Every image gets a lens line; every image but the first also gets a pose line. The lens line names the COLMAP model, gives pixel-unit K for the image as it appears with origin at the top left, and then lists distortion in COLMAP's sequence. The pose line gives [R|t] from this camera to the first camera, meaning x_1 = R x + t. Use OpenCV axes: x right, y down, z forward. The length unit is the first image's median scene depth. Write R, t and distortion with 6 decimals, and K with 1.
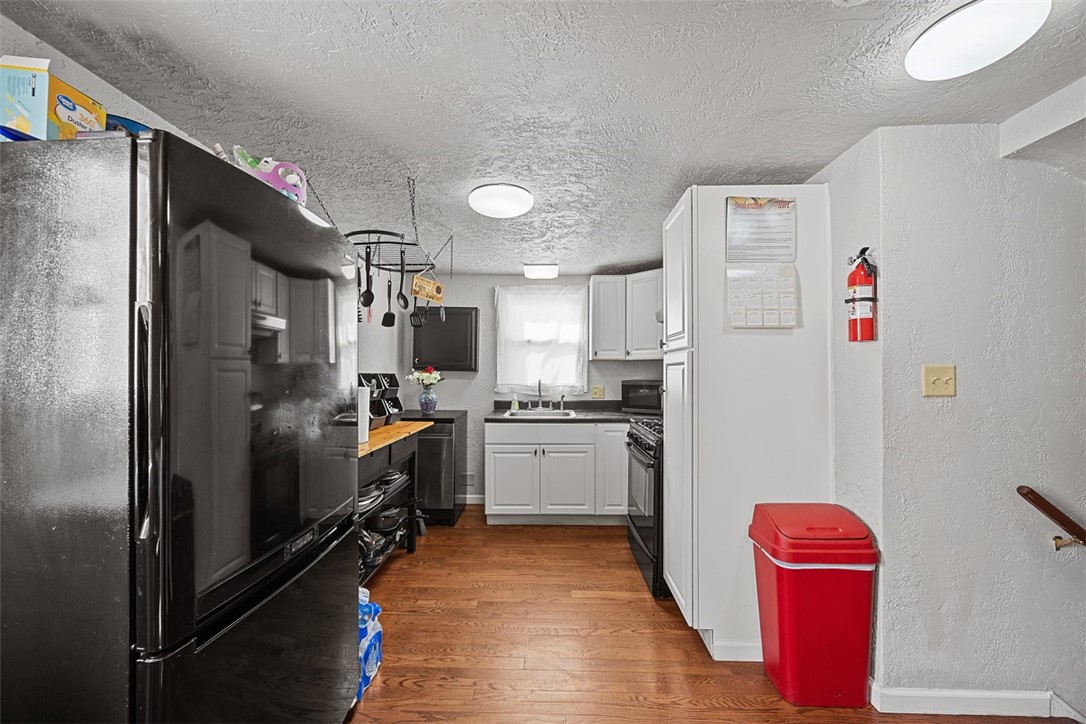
lens RADIAL K [[428.6, 0, 540.2], [0, 428.6, 350.6], [0, 0, 1]] dist [-0.001311, -0.000339]
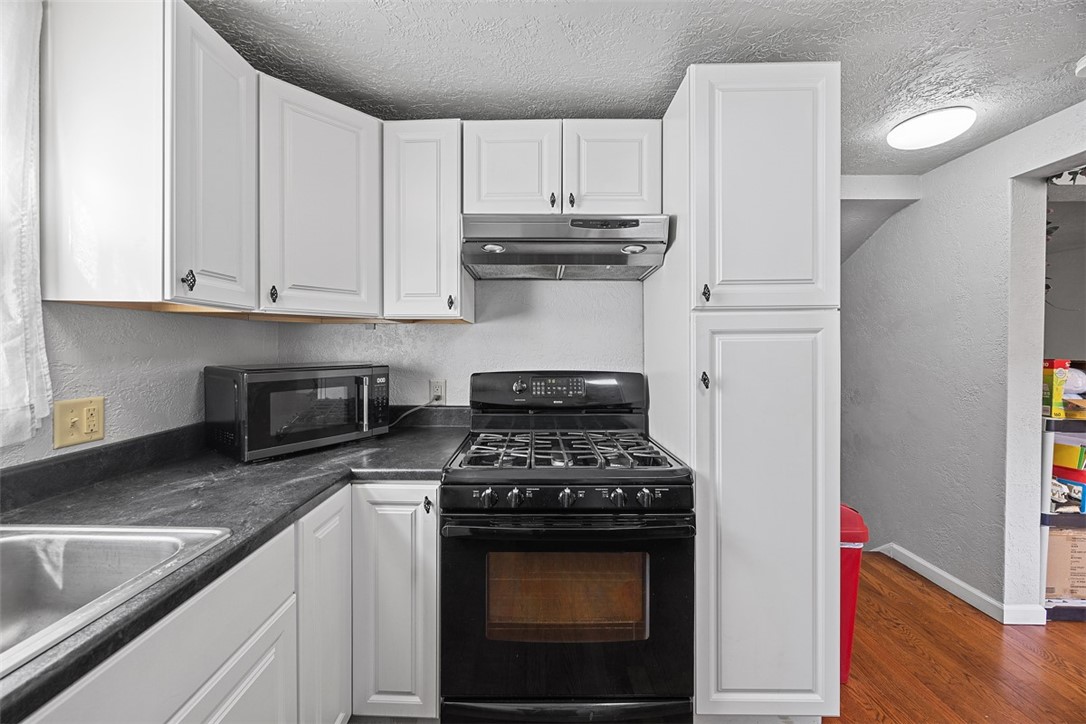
lens RADIAL K [[414.9, 0, 540.6], [0, 414.9, 351.2], [0, 0, 1]] dist [-0.001661, -0.000089]
pose [[-0.028107, -0.011315, 0.999541, -0.139086], [-0.049253, 0.998737, 0.009921, 0.036435], [-0.998391, -0.048952, -0.028628, 0.731134]]
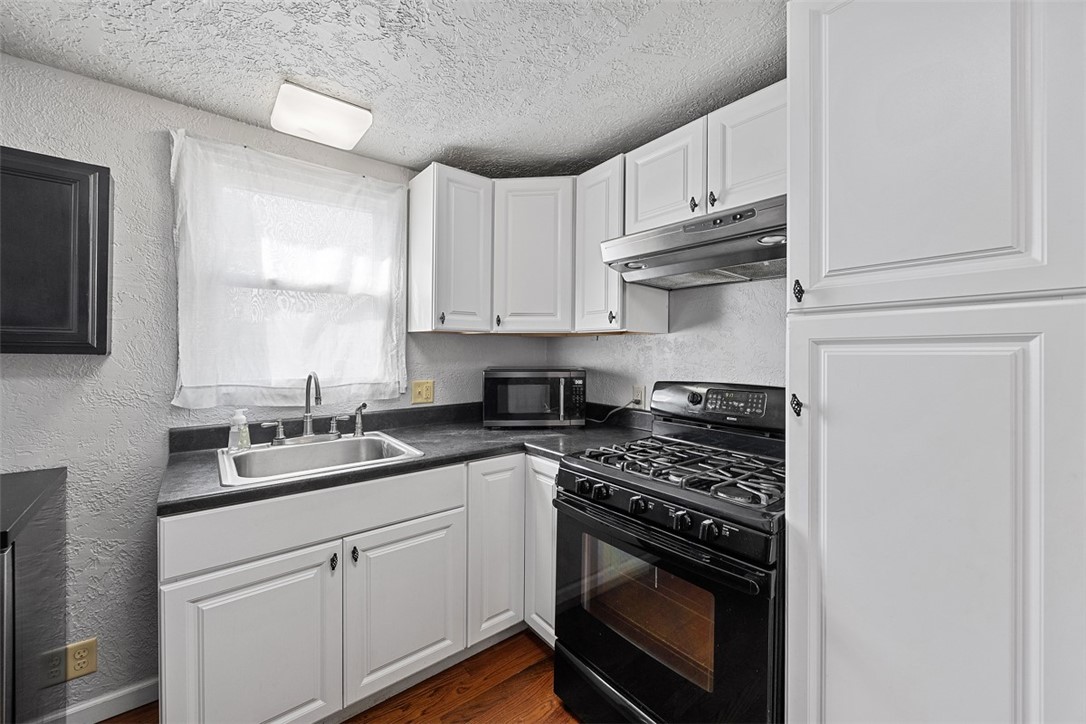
lens RADIAL K [[428.6, 0, 540.2], [0, 428.6, 350.6], [0, 0, 1]] dist [-0.001311, -0.000339]
pose [[0.764461, 0.003091, 0.644663, -0.102701], [-0.036192, 0.998617, 0.038130, 0.019901], [-0.643654, -0.052480, 0.763516, 0.506322]]
